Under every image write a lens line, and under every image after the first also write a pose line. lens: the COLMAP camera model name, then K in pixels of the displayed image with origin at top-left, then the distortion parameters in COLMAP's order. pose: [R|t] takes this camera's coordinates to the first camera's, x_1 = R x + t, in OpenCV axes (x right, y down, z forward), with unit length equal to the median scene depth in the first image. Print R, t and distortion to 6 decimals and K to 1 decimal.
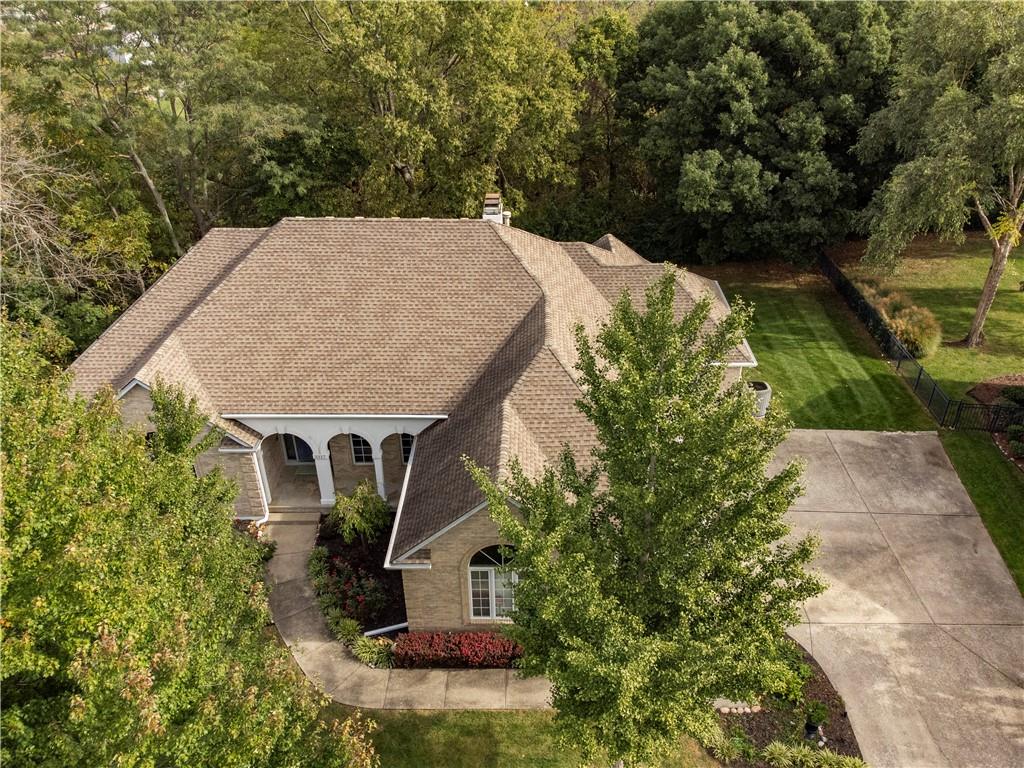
lens RADIAL K [[785.3, 0, 521.8], [0, 785.3, 383.5], [0, 0, 1]] dist [-0.025730, 0.073245]
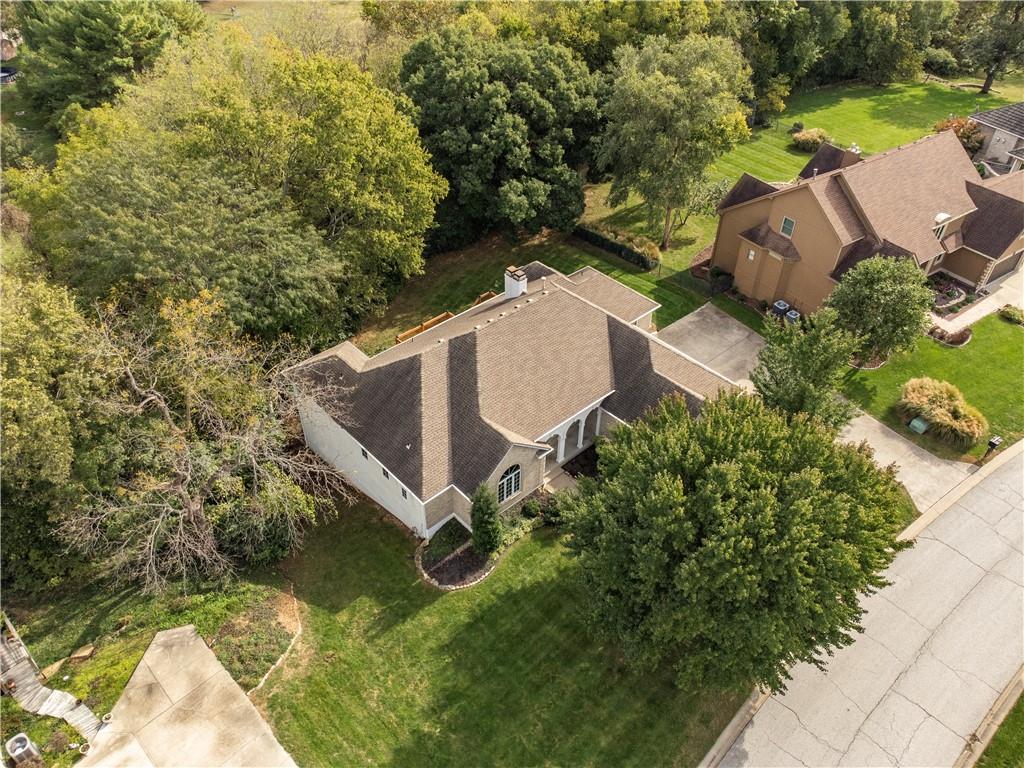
lens RADIAL K [[764.3, 0, 512.0], [0, 764.3, 384.0], [0, 0, 1]] dist [0.027554, -0.001060]
pose [[0.727695, -0.428454, 0.535619, -1.088991], [0.341144, 0.903544, 0.259286, -0.466834], [-0.595047, -0.005958, 0.803669, -0.353506]]
